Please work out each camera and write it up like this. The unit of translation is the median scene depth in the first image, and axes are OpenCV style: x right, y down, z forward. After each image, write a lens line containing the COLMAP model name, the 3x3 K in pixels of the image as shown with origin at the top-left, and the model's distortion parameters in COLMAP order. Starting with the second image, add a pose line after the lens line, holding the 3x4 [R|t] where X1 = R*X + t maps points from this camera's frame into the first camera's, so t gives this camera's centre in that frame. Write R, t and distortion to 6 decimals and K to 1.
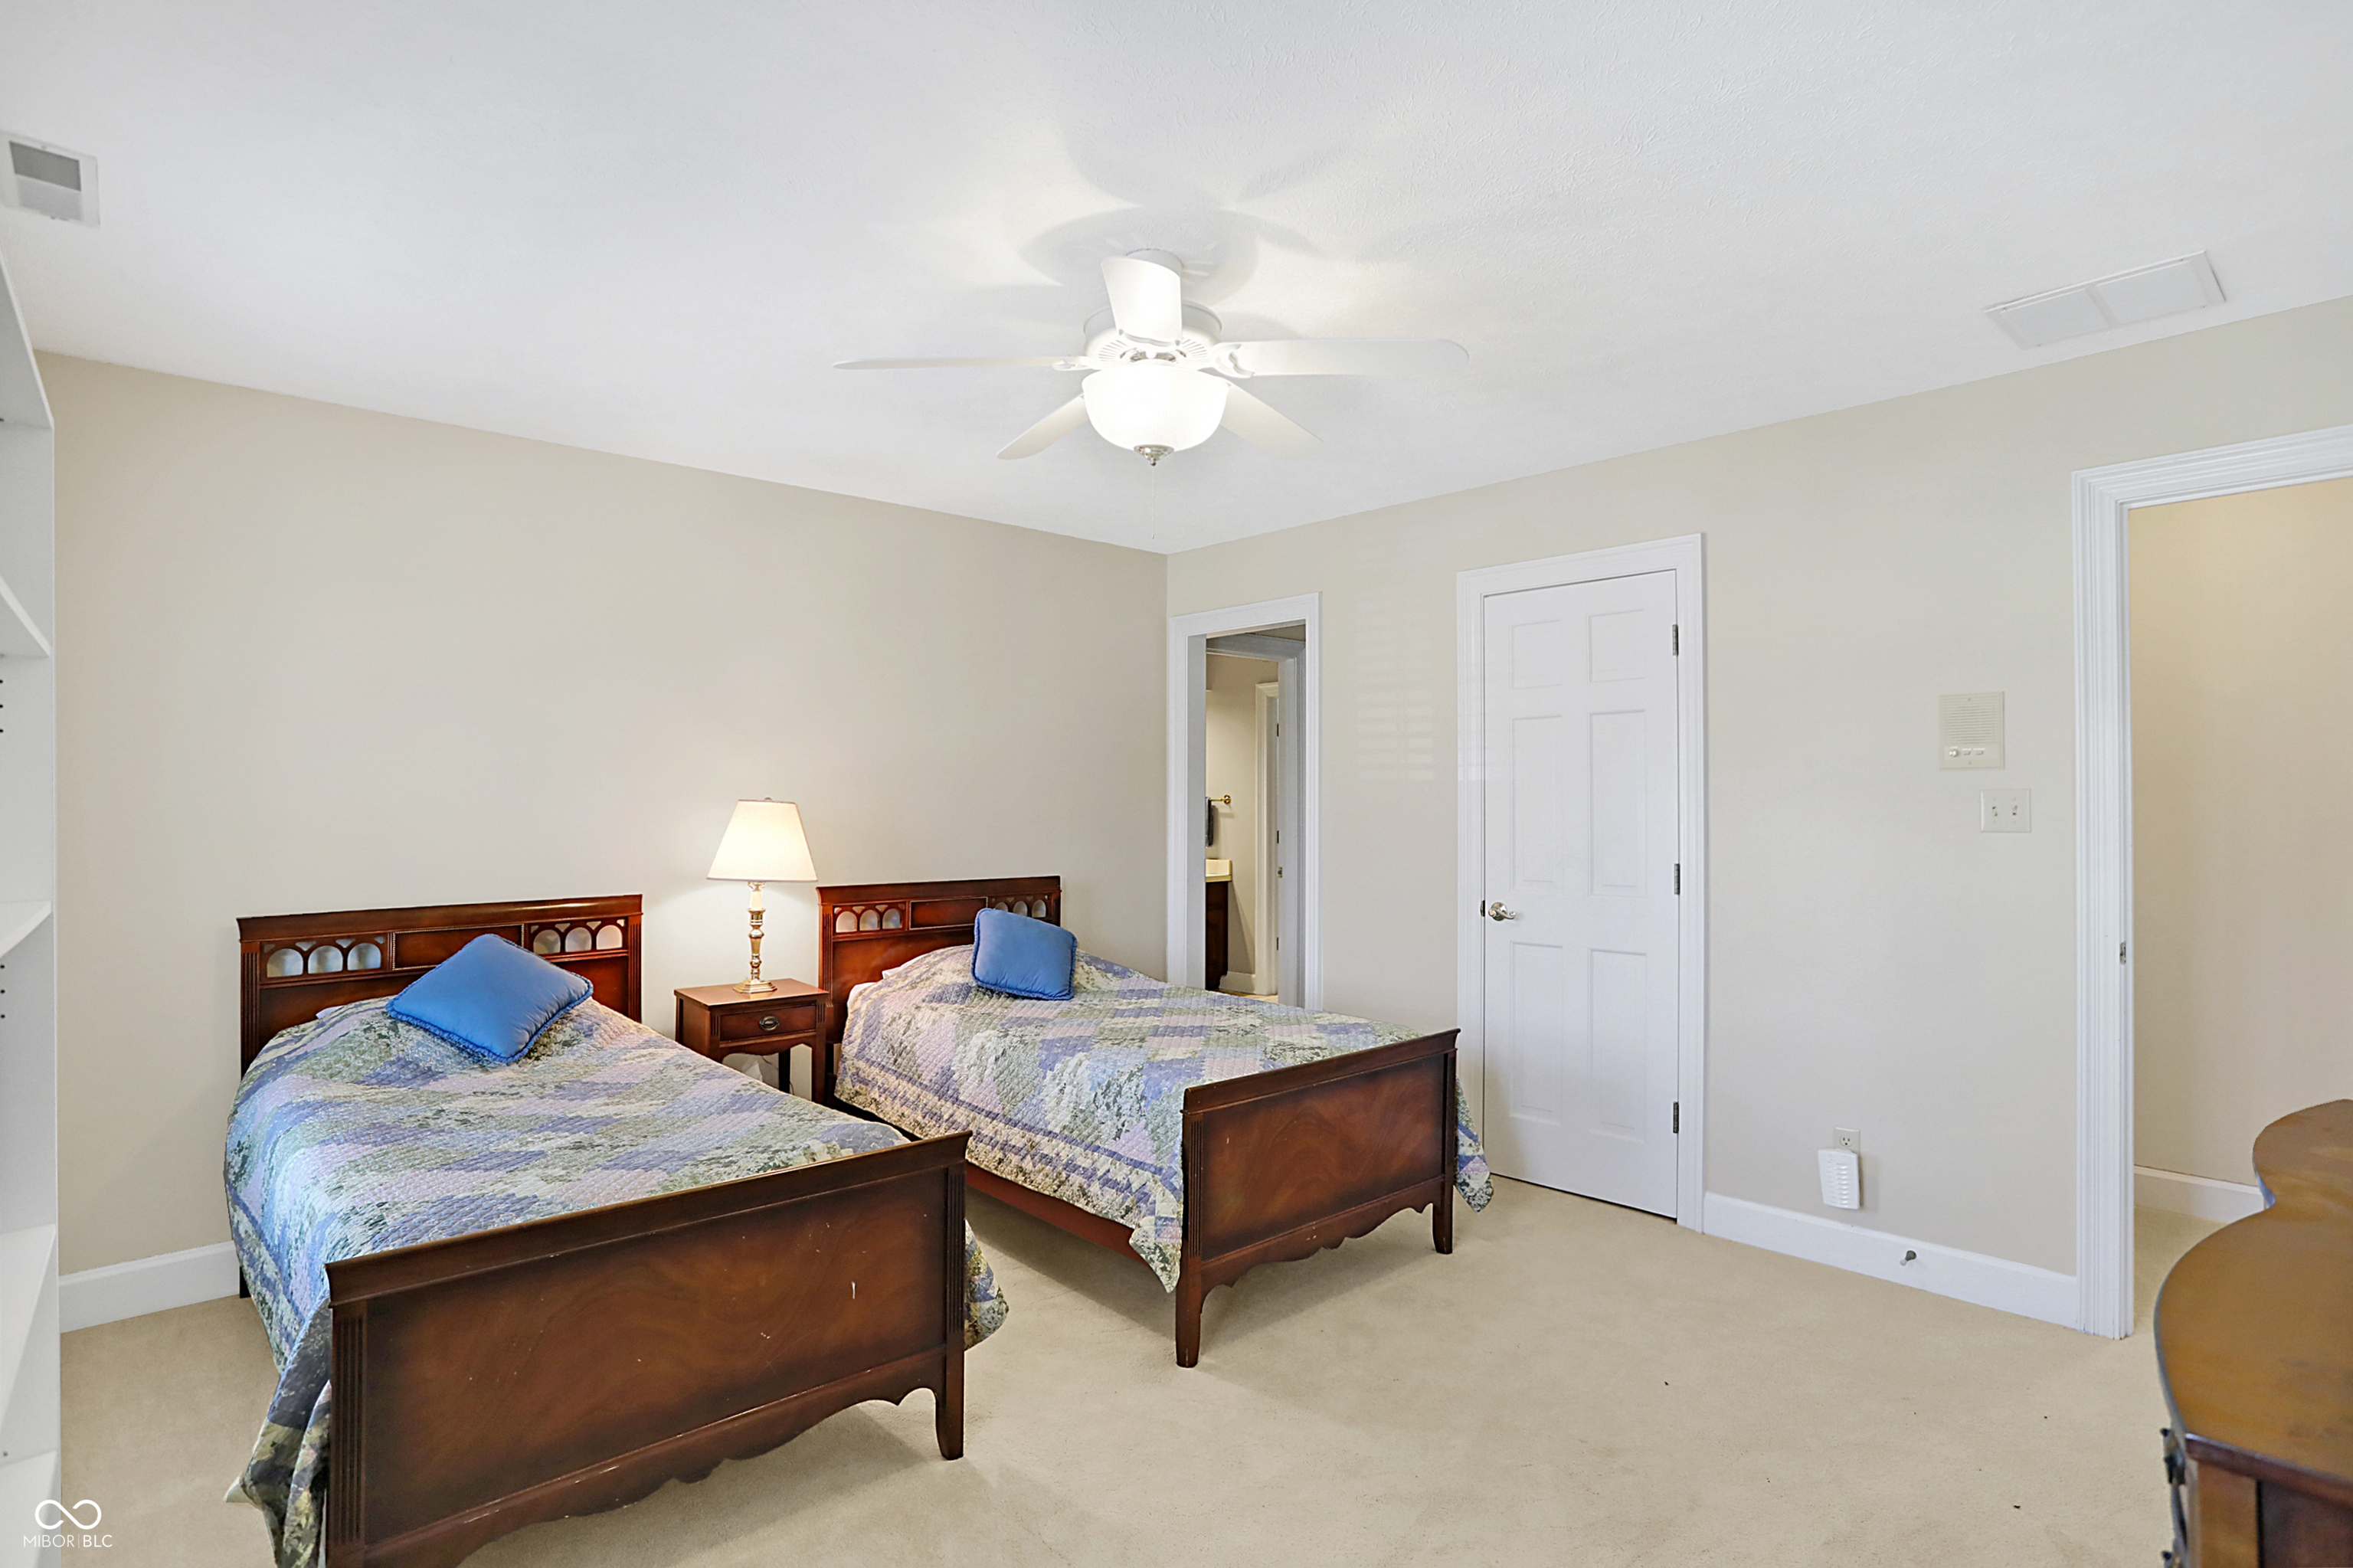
lens RADIAL K [[1192.1, 0, 1222.3], [0, 1192.1, 791.6], [0, 0, 1]] dist [-0.061330, -0.000003]
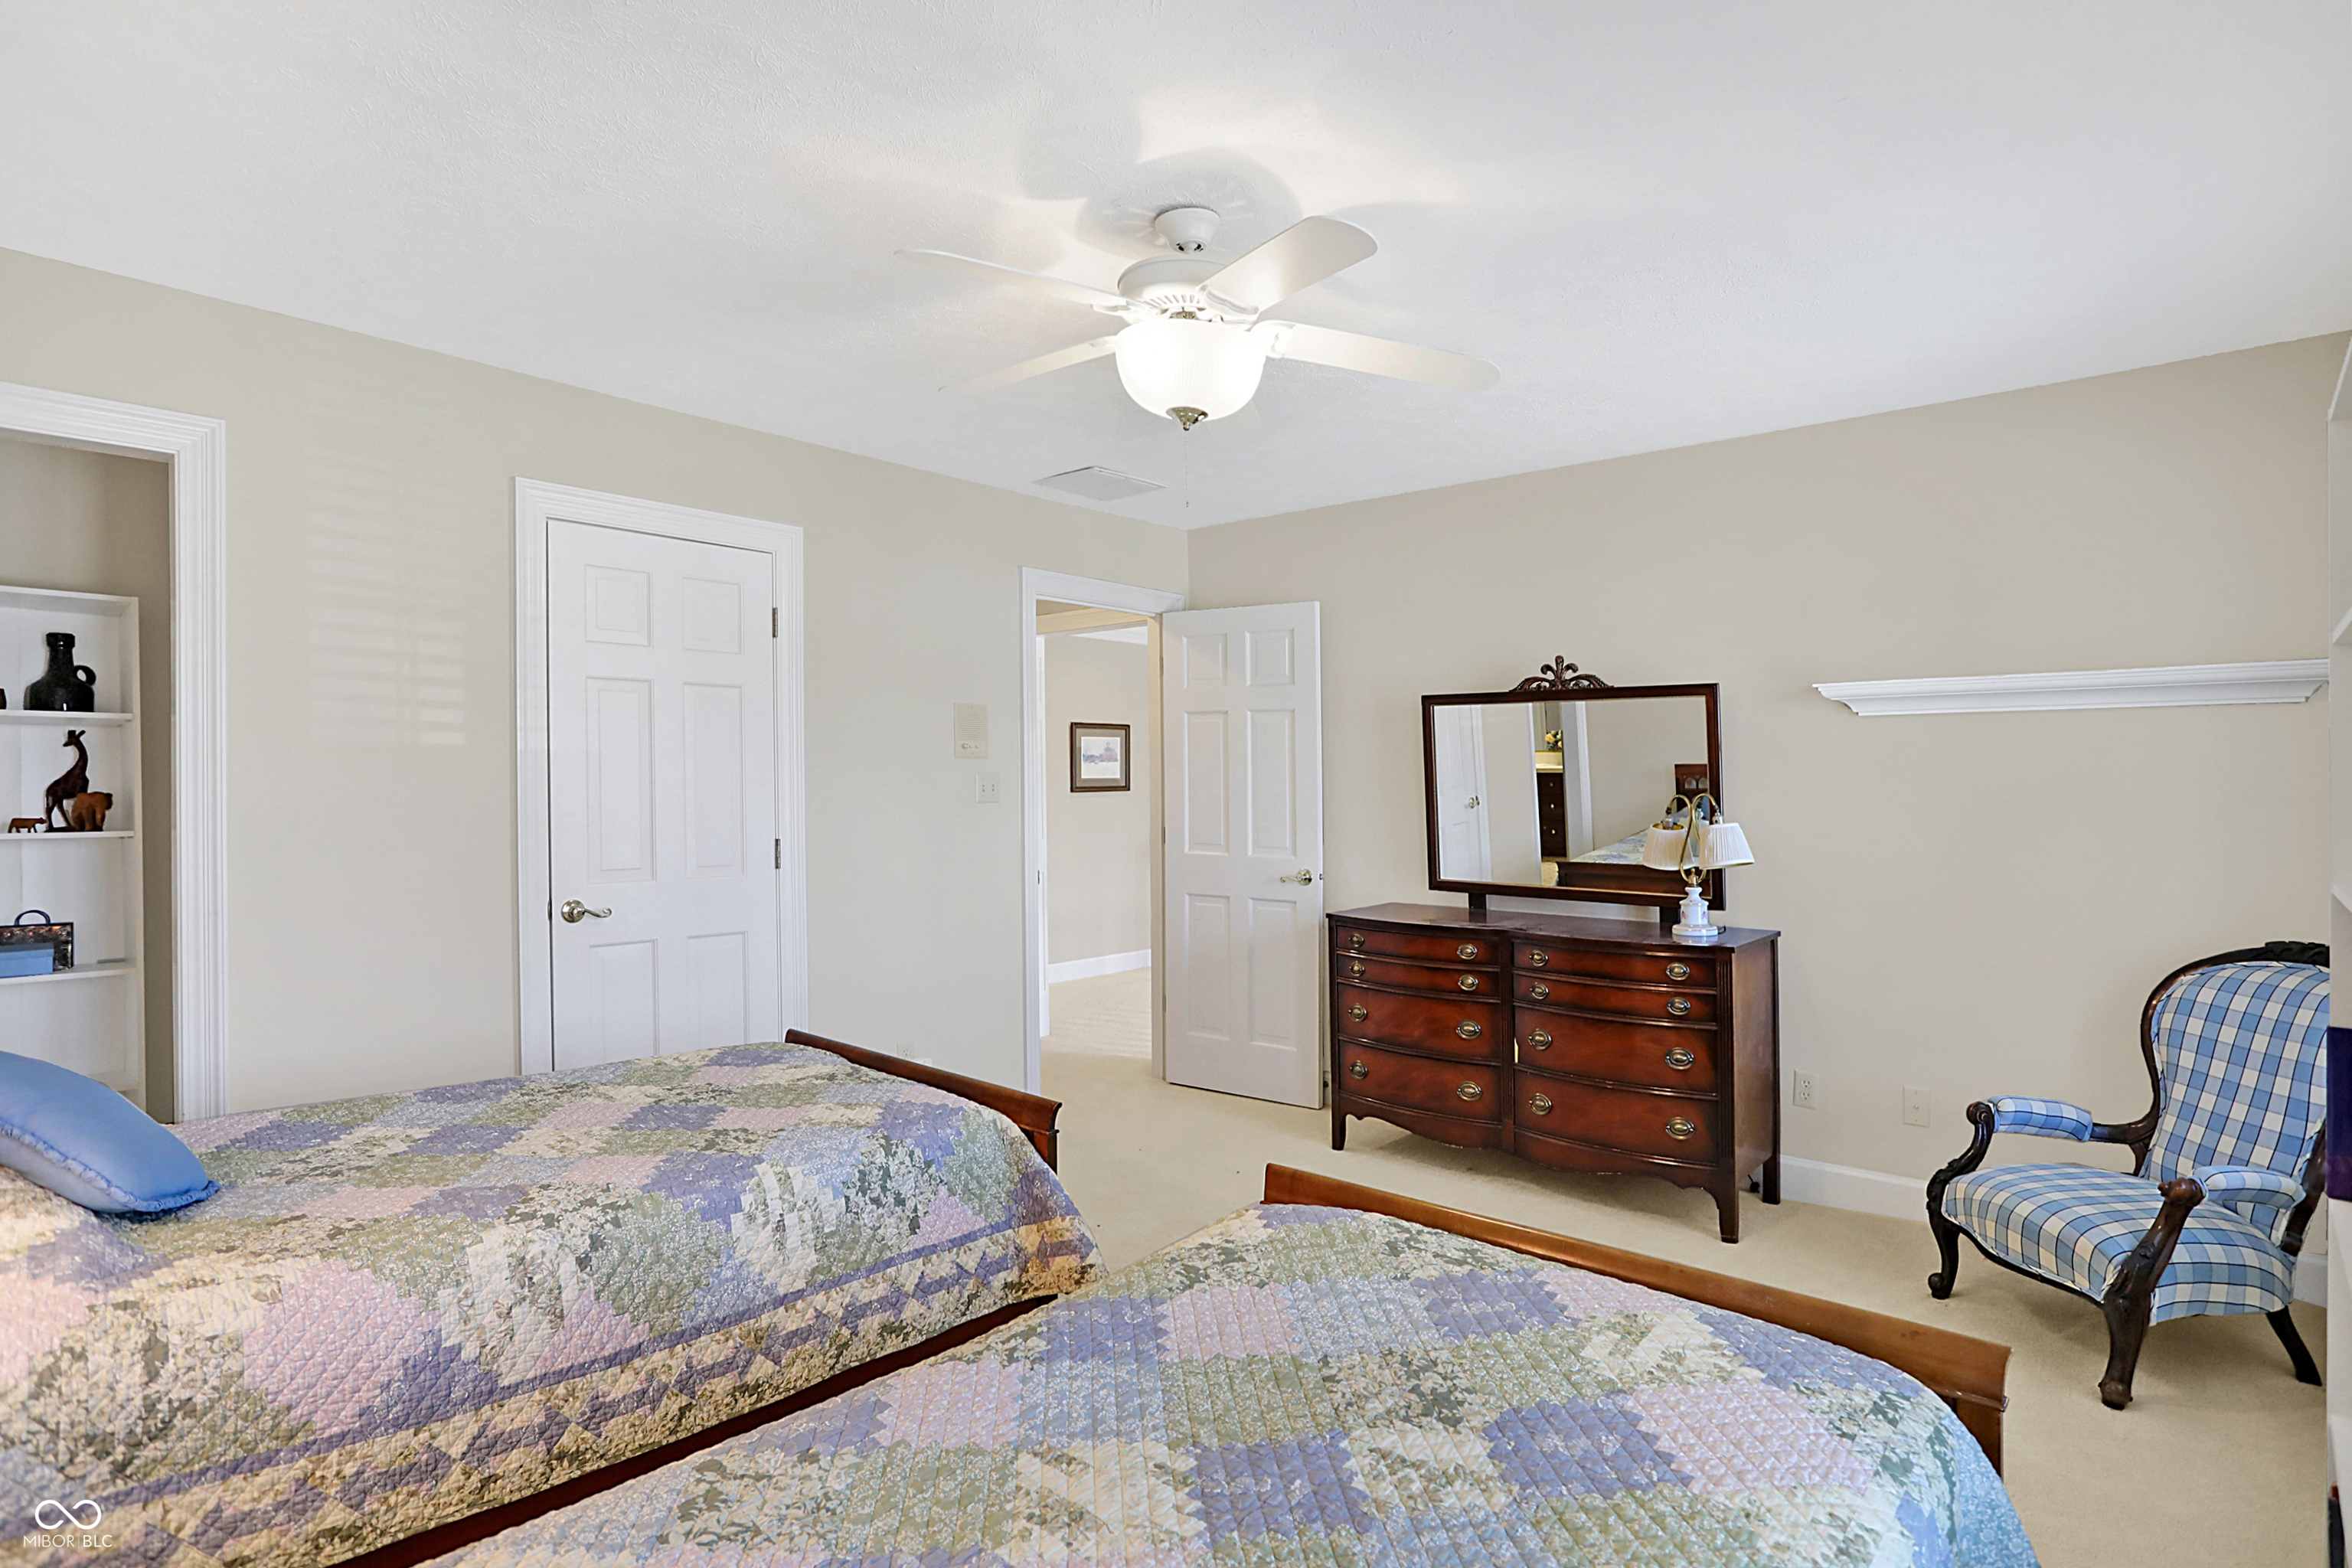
lens RADIAL K [[1214.6, 0, 1167.8], [0, 1214.6, 795.9], [0, 0, 1]] dist [-0.074415, 0.035558]
pose [[-0.077060, -0.006051, 0.997008, -0.701320], [-0.012542, 0.999908, 0.005099, 0.013228], [-0.996948, -0.012112, -0.077128, 0.750352]]
